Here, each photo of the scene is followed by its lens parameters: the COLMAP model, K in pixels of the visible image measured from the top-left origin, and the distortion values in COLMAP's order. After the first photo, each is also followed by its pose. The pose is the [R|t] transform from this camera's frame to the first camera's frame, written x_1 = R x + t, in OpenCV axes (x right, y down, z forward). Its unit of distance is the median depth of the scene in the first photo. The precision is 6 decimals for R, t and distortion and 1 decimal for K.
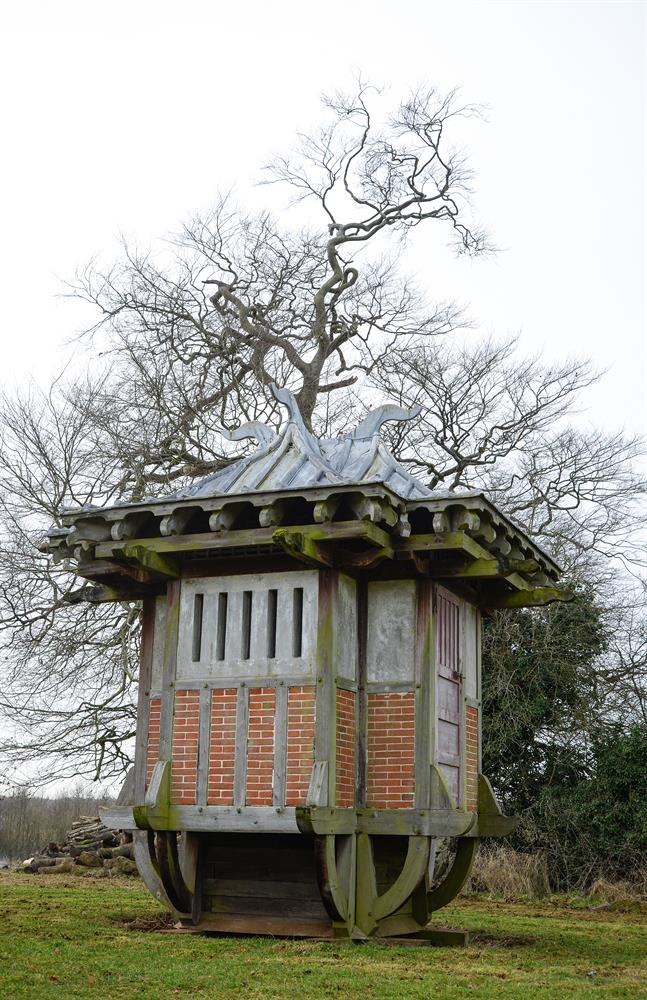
lens RADIAL K [[1197.8, 0, 325.3], [0, 1197.8, 518.5], [0, 0, 1]] dist [-0.025836, 0.001011]
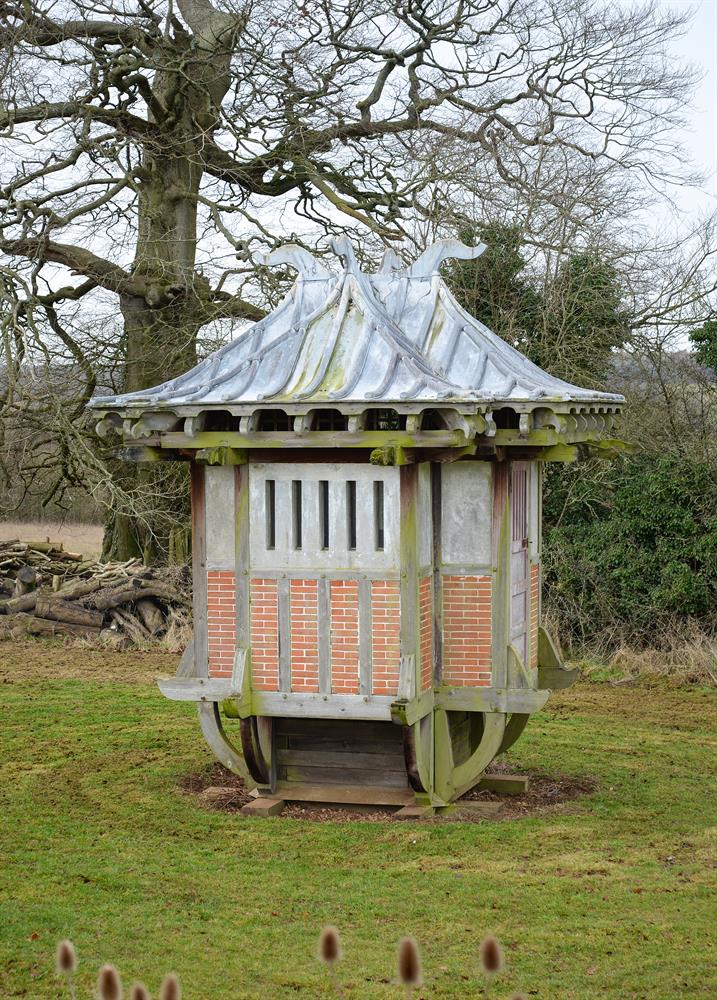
lens RADIAL K [[1905.1, 0, 359.1], [0, 1905.1, 554.0], [0, 0, 1]] dist [-0.002429, 0.062608]
pose [[0.992552, -0.036103, 0.116349, -0.221140], [-0.003633, 0.945881, 0.324493, -0.391166], [-0.121767, -0.322499, 0.938705, -0.486140]]
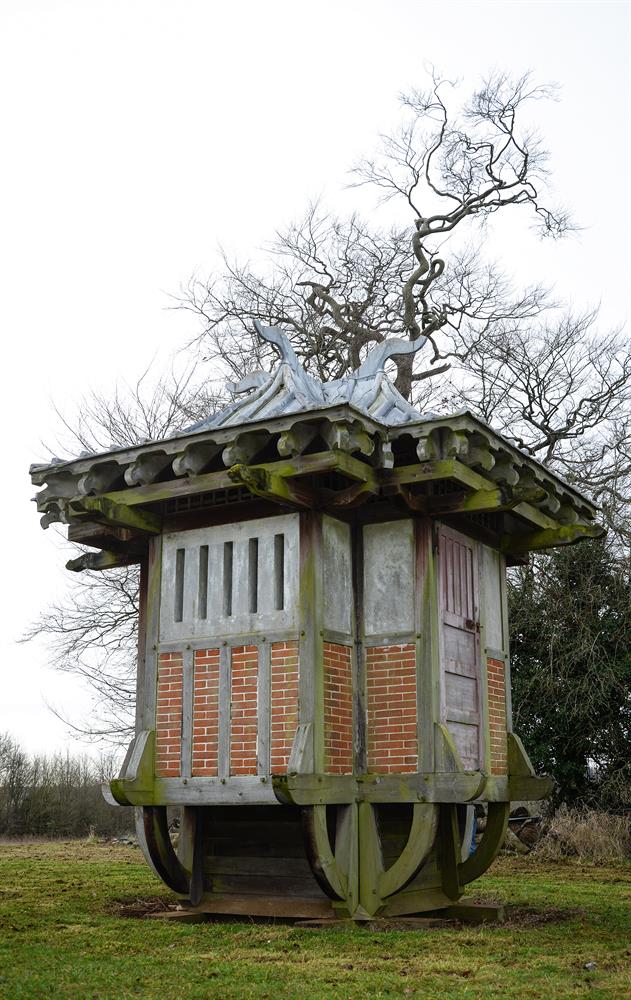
lens RADIAL K [[1082.4, 0, 350.5], [0, 1082.4, 534.4], [0, 0, 1]] dist [-0.020034, -0.003783]
pose [[0.992522, -0.058704, -0.107018, 0.117725], [0.060237, 0.998122, 0.011146, 0.051864], [0.106163, -0.017509, 0.994195, 0.190891]]
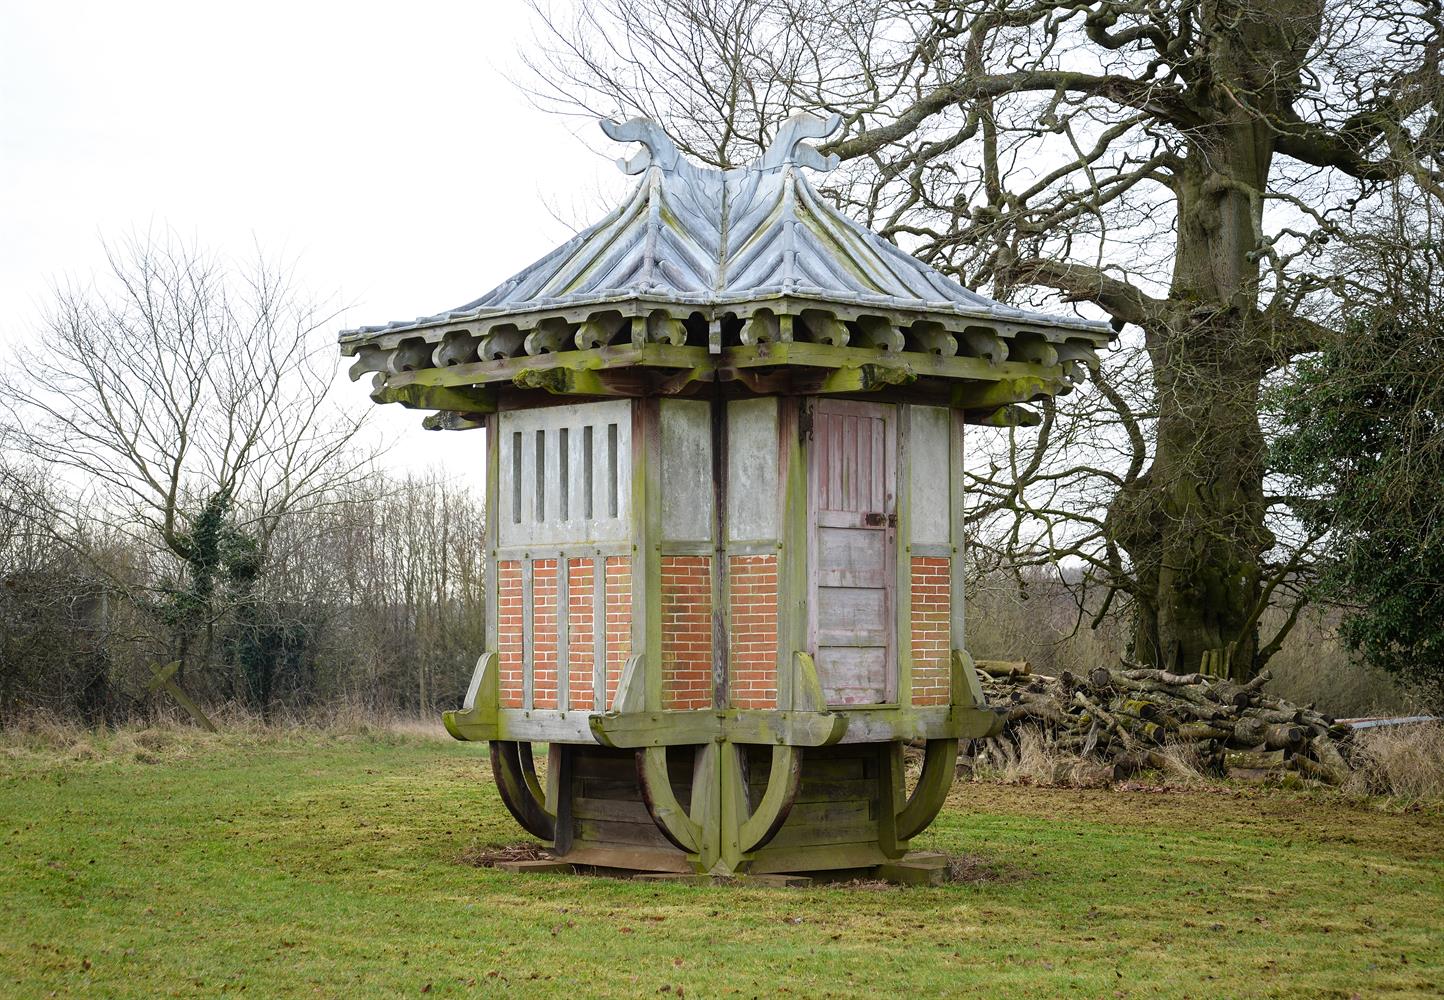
lens RADIAL K [[2683.8, 0, 717.3], [0, 2683.8, 530.4], [0, 0, 1]] dist [0.000512, -0.012708]
pose [[0.914313, -0.041080, -0.402919, 0.699930], [0.126720, 0.973910, 0.188261, -0.181670], [0.384673, -0.223187, 0.895664, -0.477394]]
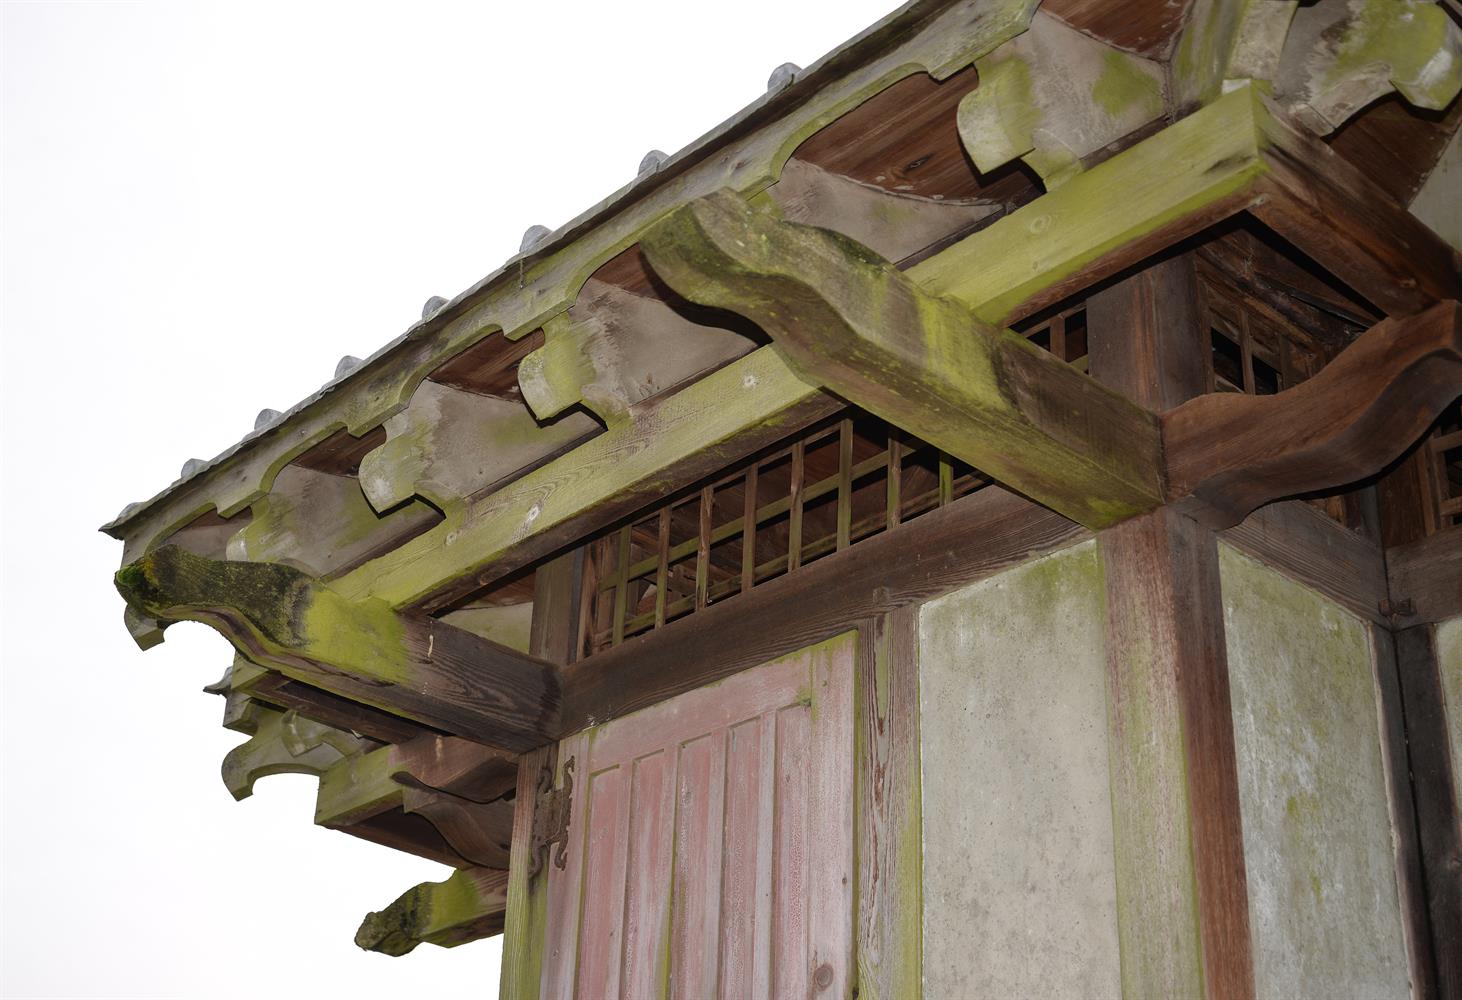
lens RADIAL K [[2052.9, 0, 662.8], [0, 2052.9, 500.0], [0, 0, 1]] dist [-0.035901, 0.024890]
pose [[-0.426930, -0.454273, -0.781899, 0.420900], [0.176506, 0.806168, -0.564747, 0.246507], [0.886891, -0.379118, -0.263996, 1.168835]]
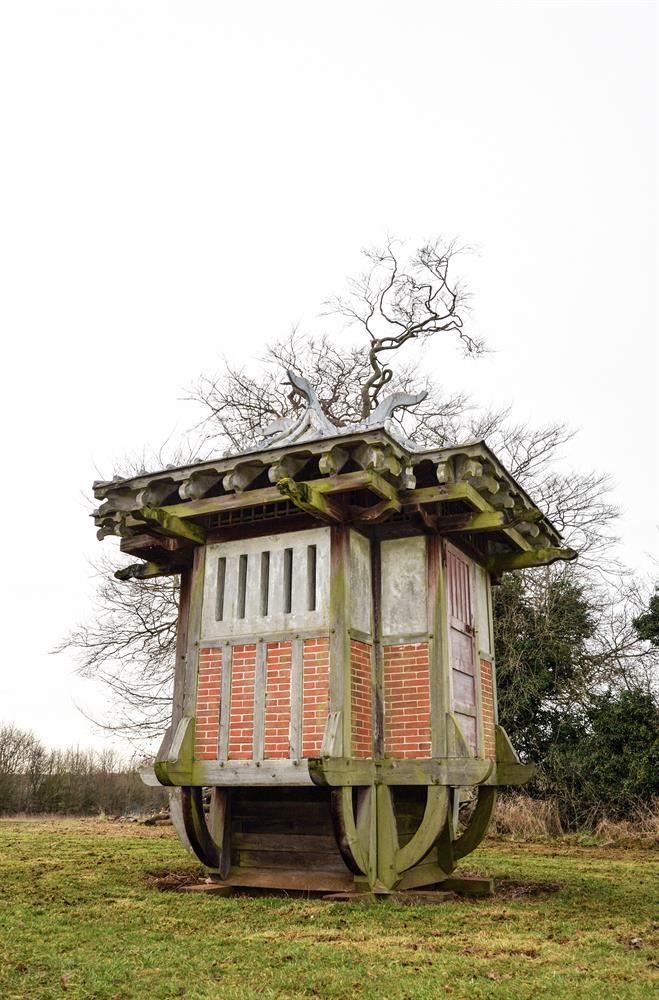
lens RADIAL K [[806.4, 0, 351.3], [0, 806.4, 496.3], [0, 0, 1]] dist [-0.031846, -0.003470]
pose [[0.998367, -0.040088, -0.040702, 0.041892], [0.036138, 0.994960, -0.093538, 0.082114], [0.044247, 0.091915, 0.994783, 0.295579]]
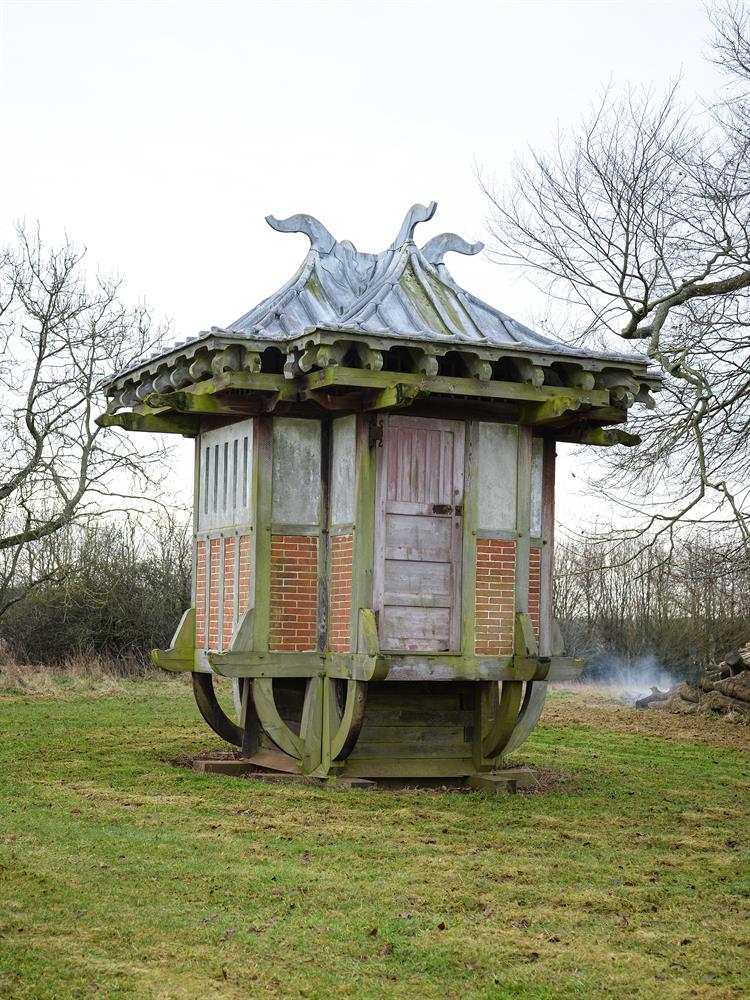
lens RADIAL K [[1602.4, 0, 370.2], [0, 1602.4, 590.2], [0, 0, 1]] dist [-0.033764, 0.103430]
pose [[0.750050, -0.023403, -0.660967, 0.927620], [0.166237, 0.973962, 0.154156, -0.006464], [0.640149, -0.225502, 0.734411, 0.057087]]
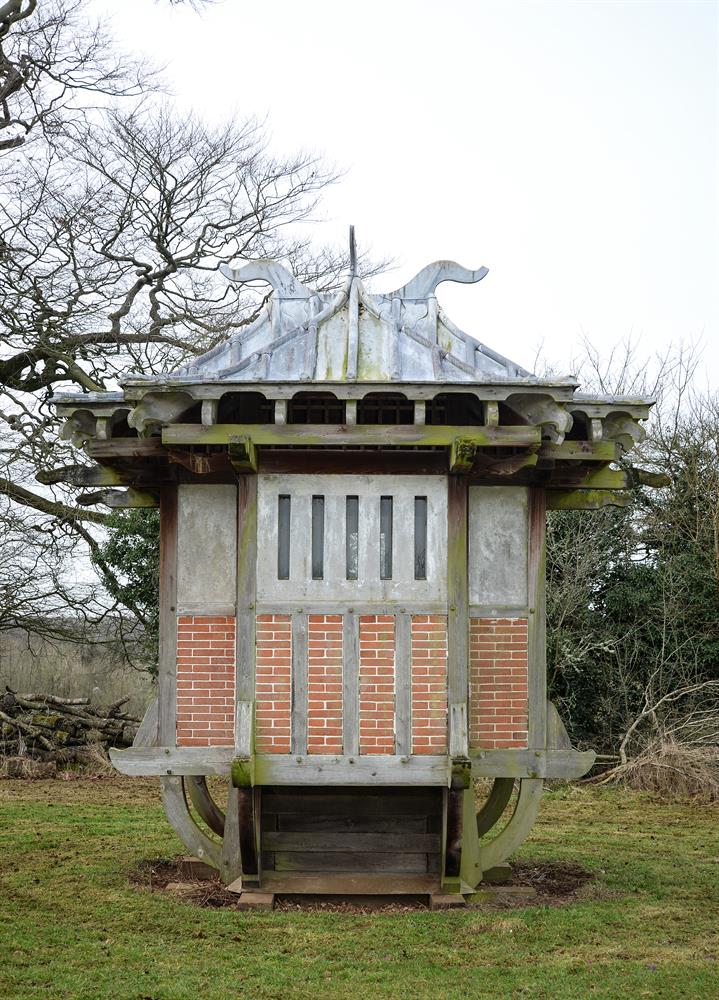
lens RADIAL K [[1354.8, 0, 359.9], [0, 1354.8, 568.5], [0, 0, 1]] dist [-0.031574, 0.072591]
pose [[0.920732, 0.010731, 0.390047, -0.422434], [-0.086521, 0.980352, 0.177267, -0.054681], [-0.380482, -0.196963, 0.903570, 0.159661]]
